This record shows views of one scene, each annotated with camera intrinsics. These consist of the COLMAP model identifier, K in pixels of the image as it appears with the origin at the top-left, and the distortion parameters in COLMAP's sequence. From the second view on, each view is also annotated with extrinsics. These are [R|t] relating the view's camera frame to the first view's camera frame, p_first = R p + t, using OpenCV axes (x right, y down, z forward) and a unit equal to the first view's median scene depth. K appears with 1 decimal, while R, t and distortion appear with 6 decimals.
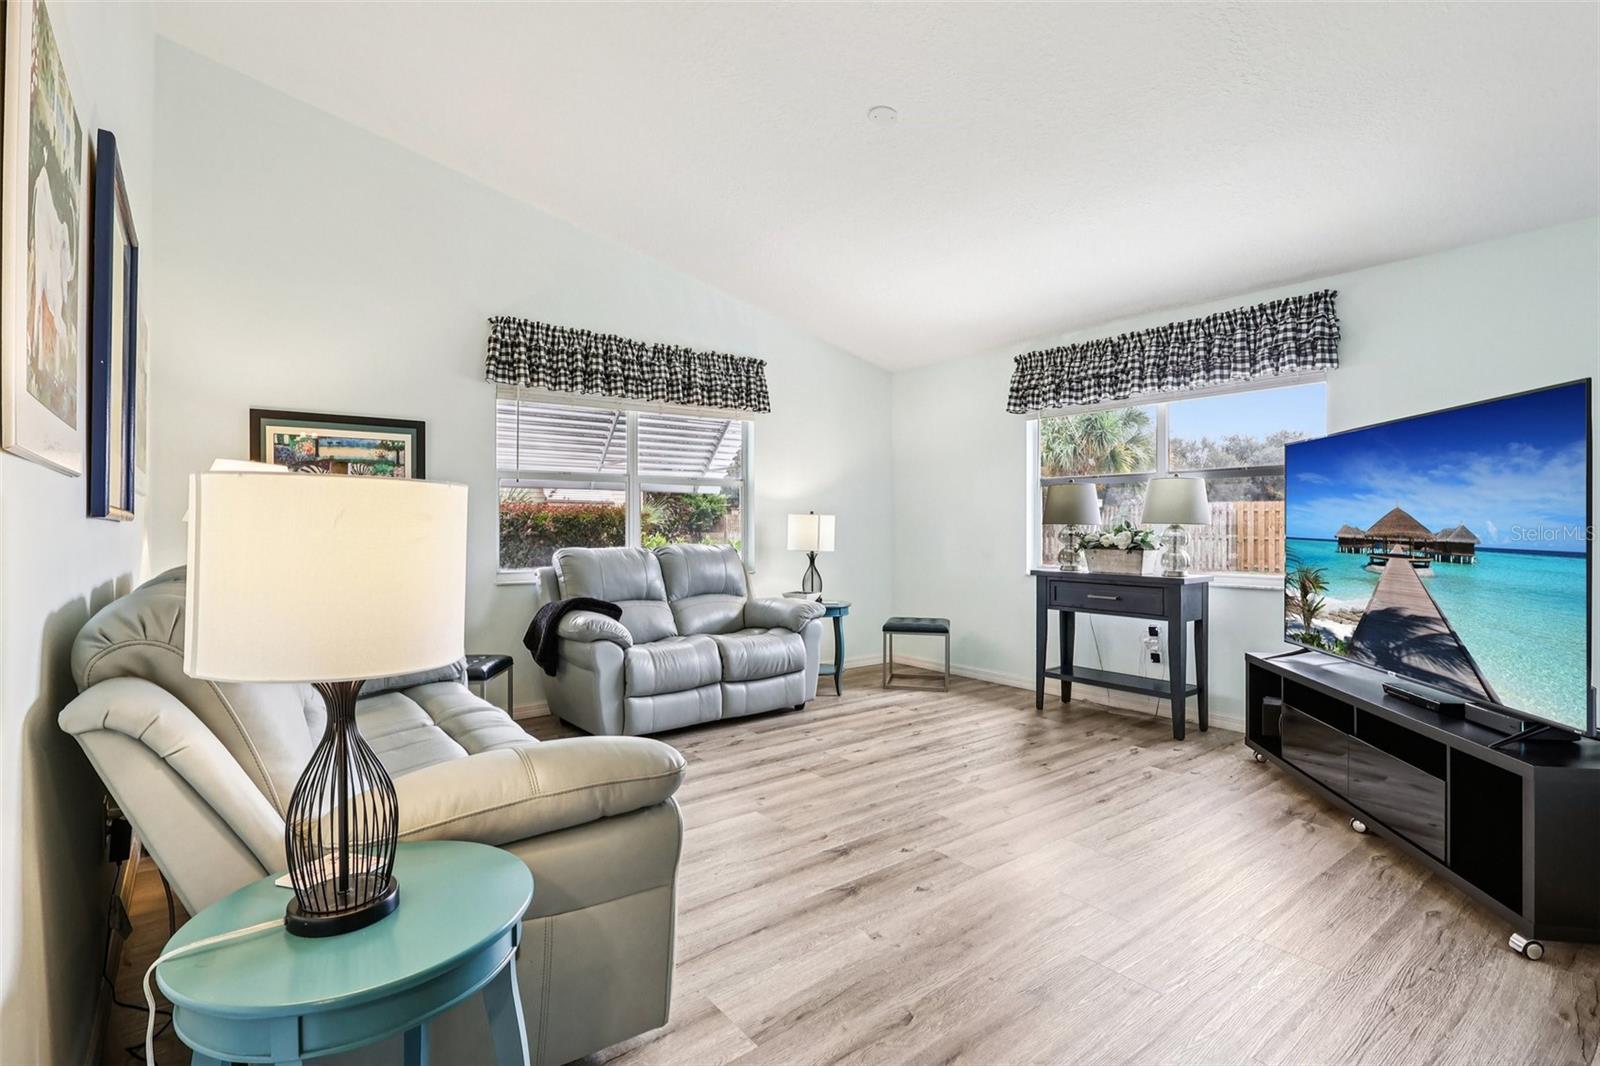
lens RADIAL K [[760.4, 0, 800.3], [0, 760.4, 529.4], [0, 0, 1]] dist [-0.002209, 0.000245]
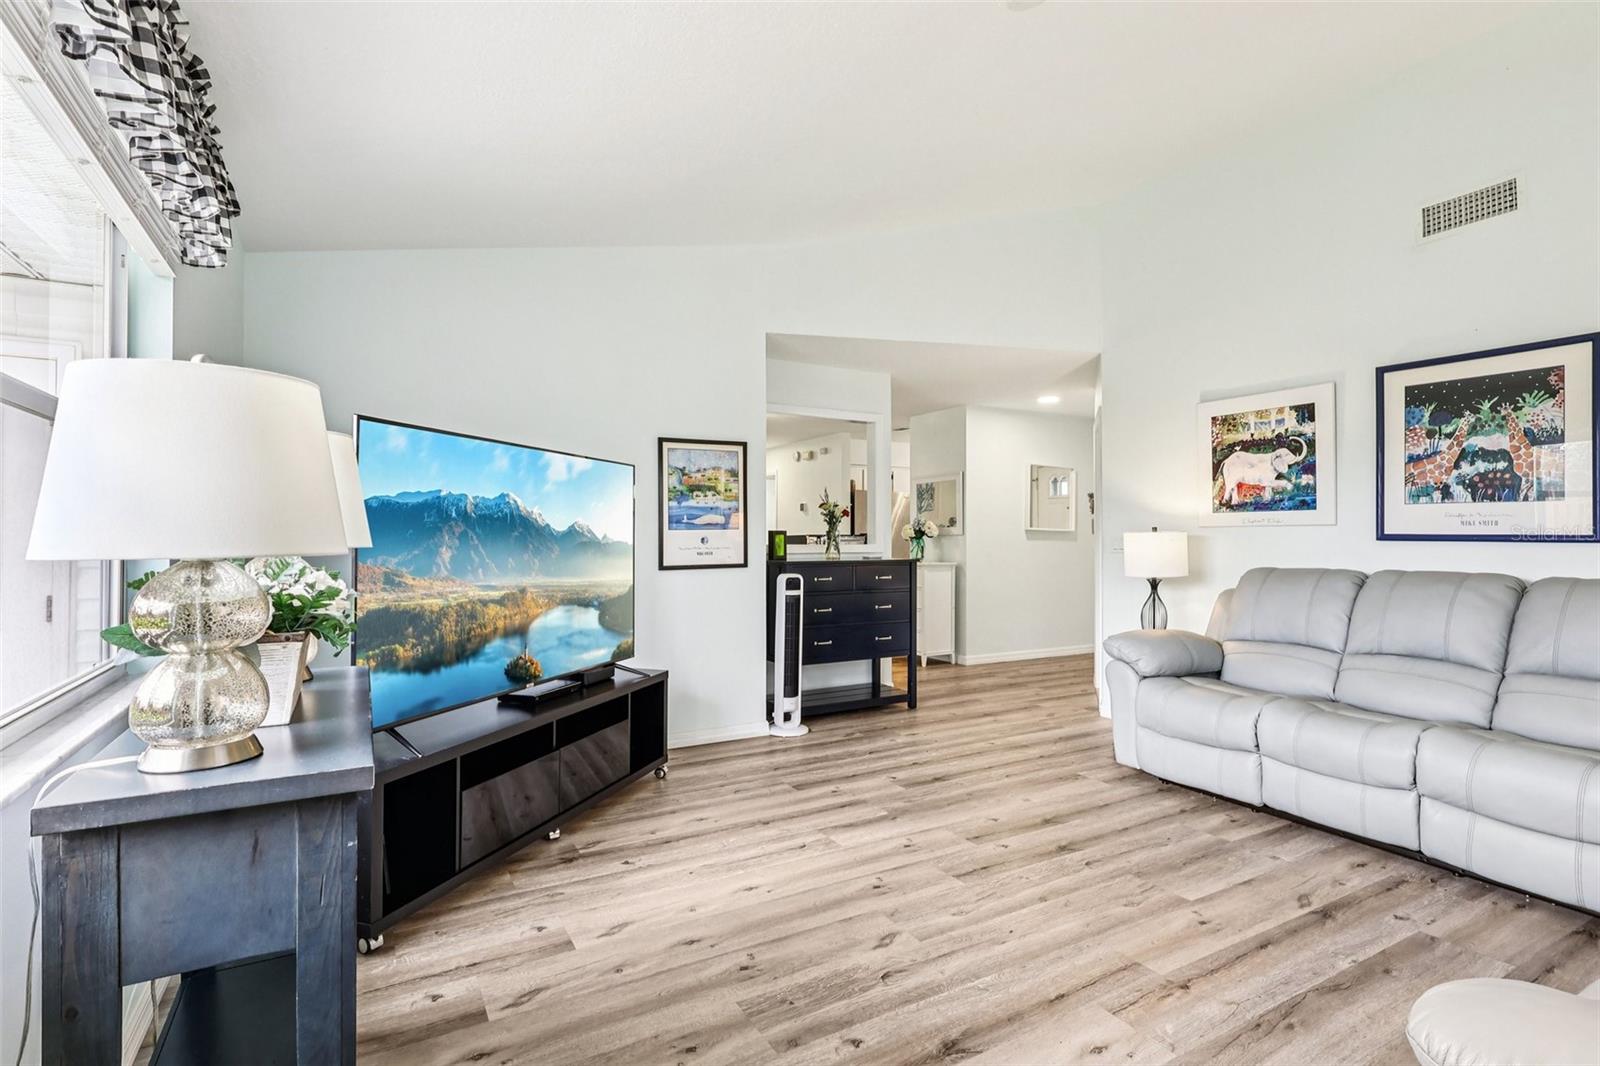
lens RADIAL K [[772.8, 0, 800.0], [0, 772.8, 533.0], [0, 0, 1]] dist [-0.002800, -0.000469]
pose [[-0.989418, 0.000031, 0.145091, 0.153892], [0.000011, 1.000000, -0.000136, -0.012930], [-0.145091, -0.000133, -0.989418, 1.228356]]
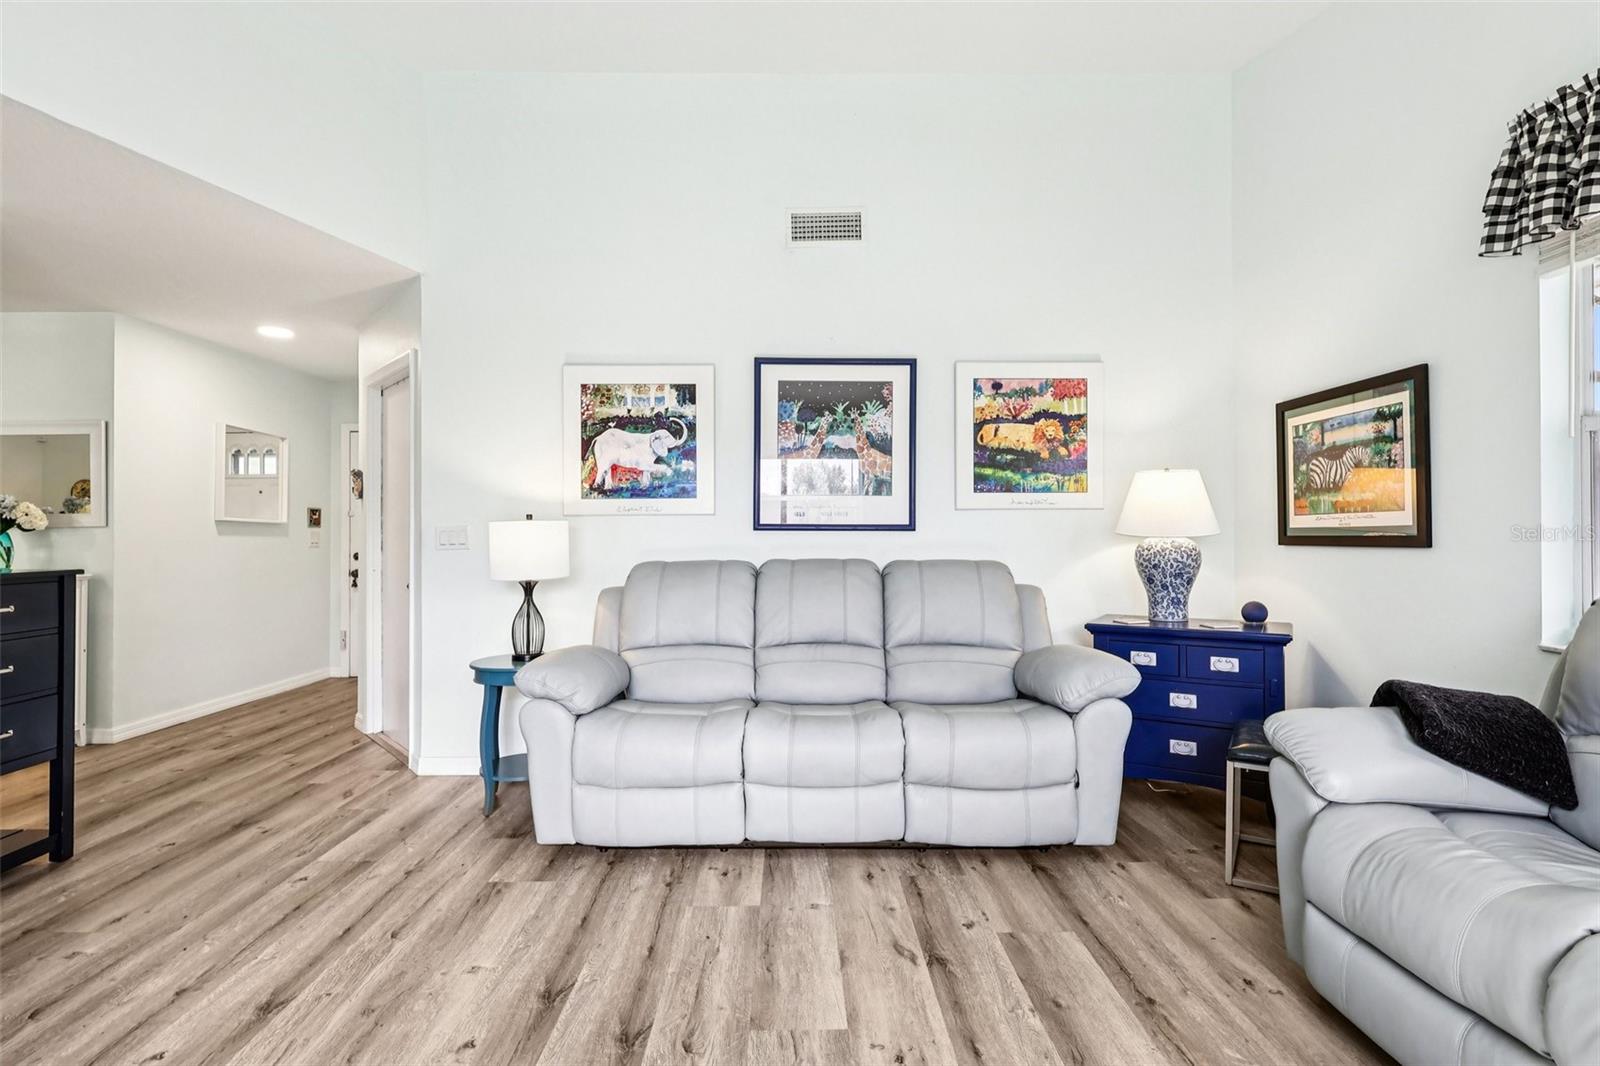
lens RADIAL K [[760.4, 0, 800.3], [0, 760.4, 529.4], [0, 0, 1]] dist [-0.002209, 0.000245]
pose [[-0.604469, -0.002931, -0.796623, 0.277589], [-0.000333, 0.999994, -0.003427, -0.003574], [0.796629, -0.001807, -0.604466, 0.866295]]
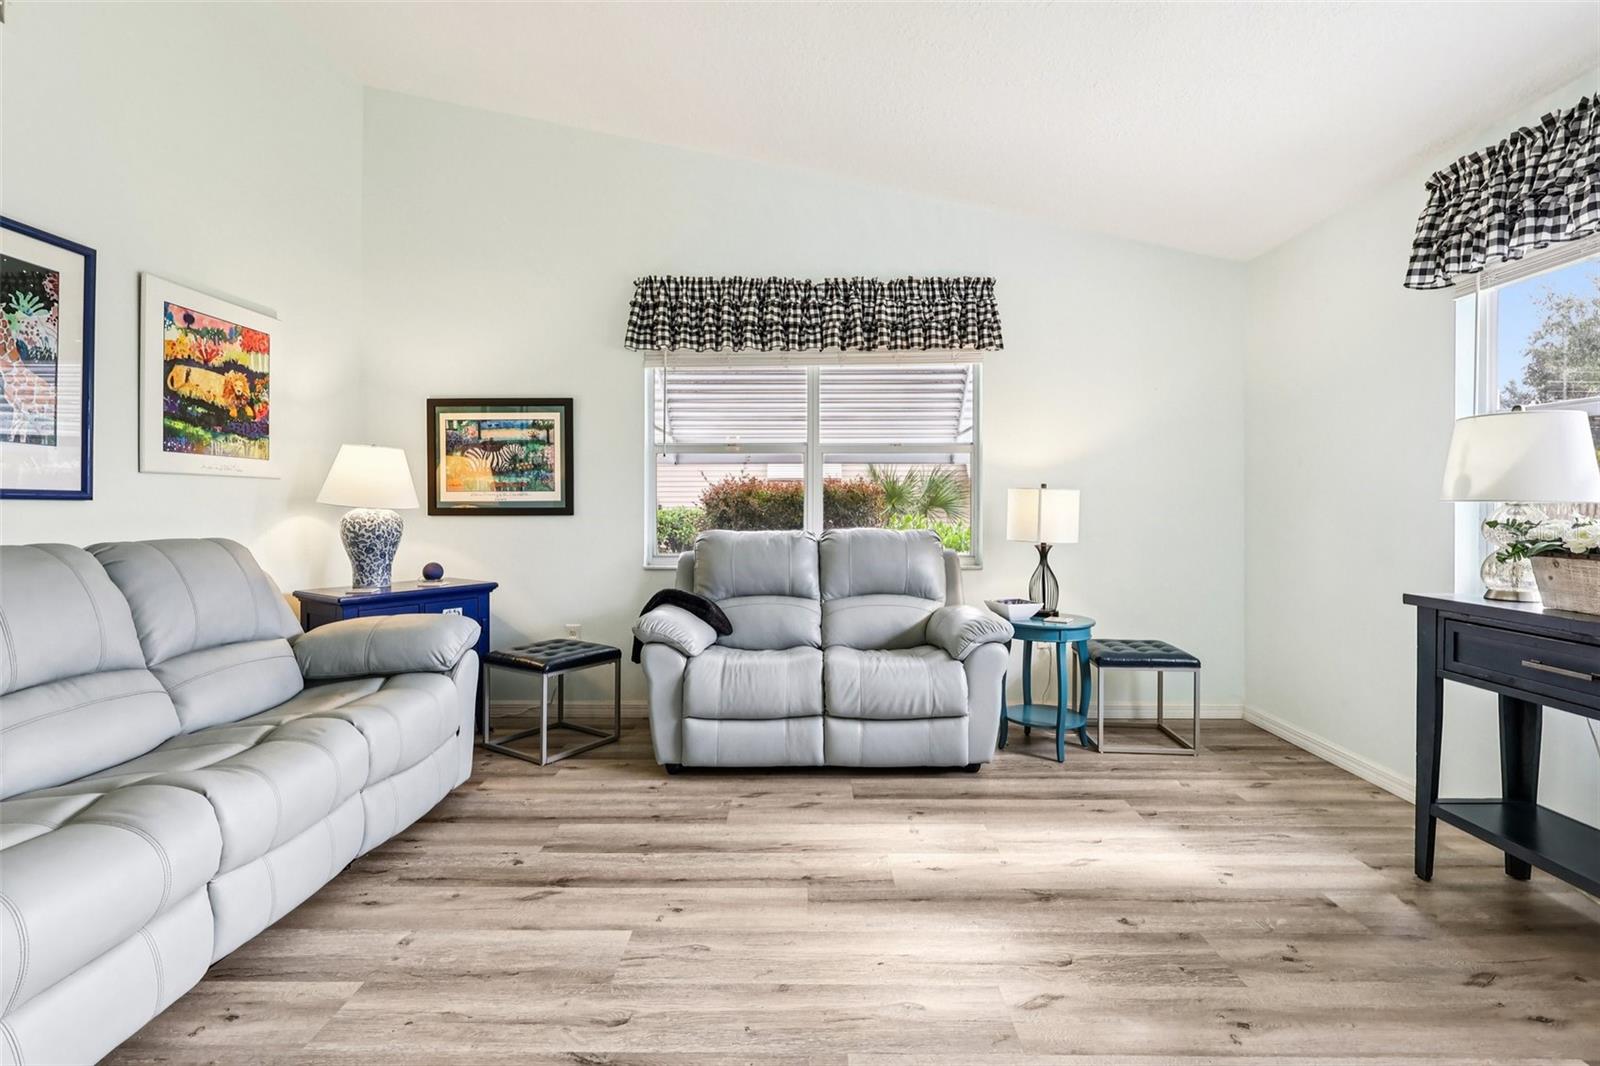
lens RADIAL K [[760.0, 0, 804.0], [0, 760.0, 512.8], [0, 0, 1]] dist [-0.001439, 0.000589]
pose [[0.783968, 0.006351, -0.620768, 0.310687], [-0.003561, 0.999977, 0.005733, -0.000954], [0.620791, -0.002284, 0.783973, 0.374204]]
